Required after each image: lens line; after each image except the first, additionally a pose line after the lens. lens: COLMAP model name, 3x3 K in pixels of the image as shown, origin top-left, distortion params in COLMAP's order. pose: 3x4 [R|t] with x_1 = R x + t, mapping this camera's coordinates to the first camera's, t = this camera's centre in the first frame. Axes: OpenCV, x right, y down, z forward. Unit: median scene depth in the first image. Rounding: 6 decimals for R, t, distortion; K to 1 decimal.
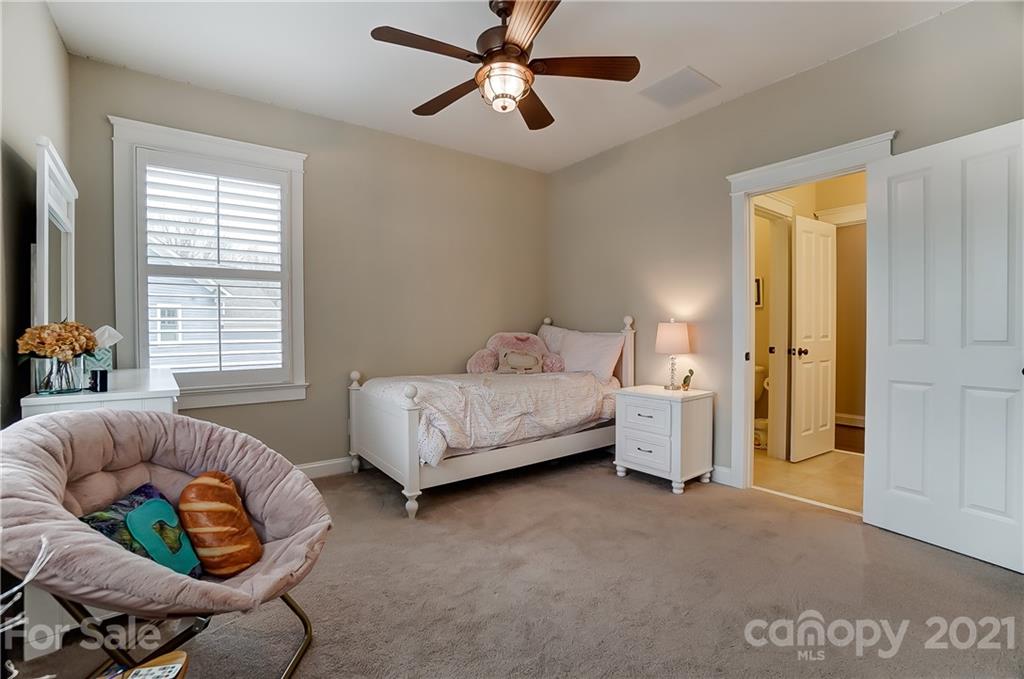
lens RADIAL K [[445.9, 0, 512.0], [0, 445.9, 339.5], [0, 0, 1]] dist [-0.032993, 0.000192]
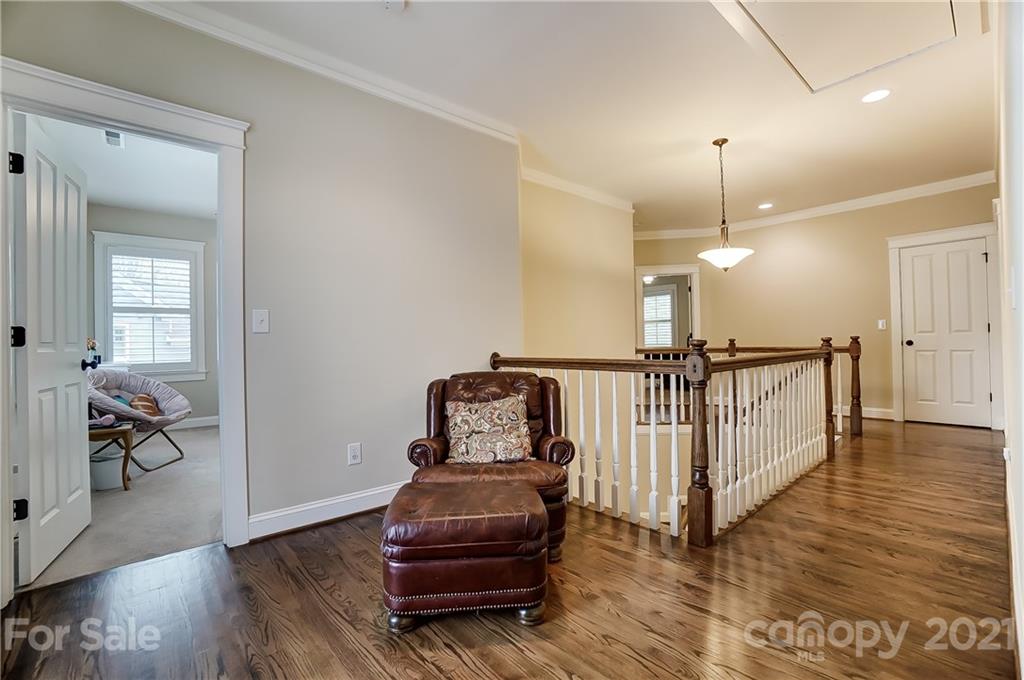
lens RADIAL K [[432.4, 0, 512.0], [0, 432.4, 340.0], [0, 0, 1]] dist [-0.019089, 0.000065]
pose [[0.995754, -0.000508, 0.092054, 0.765259], [0.002841, 0.999678, -0.025208, 0.029863], [-0.092012, 0.025363, 0.995435, -1.052843]]
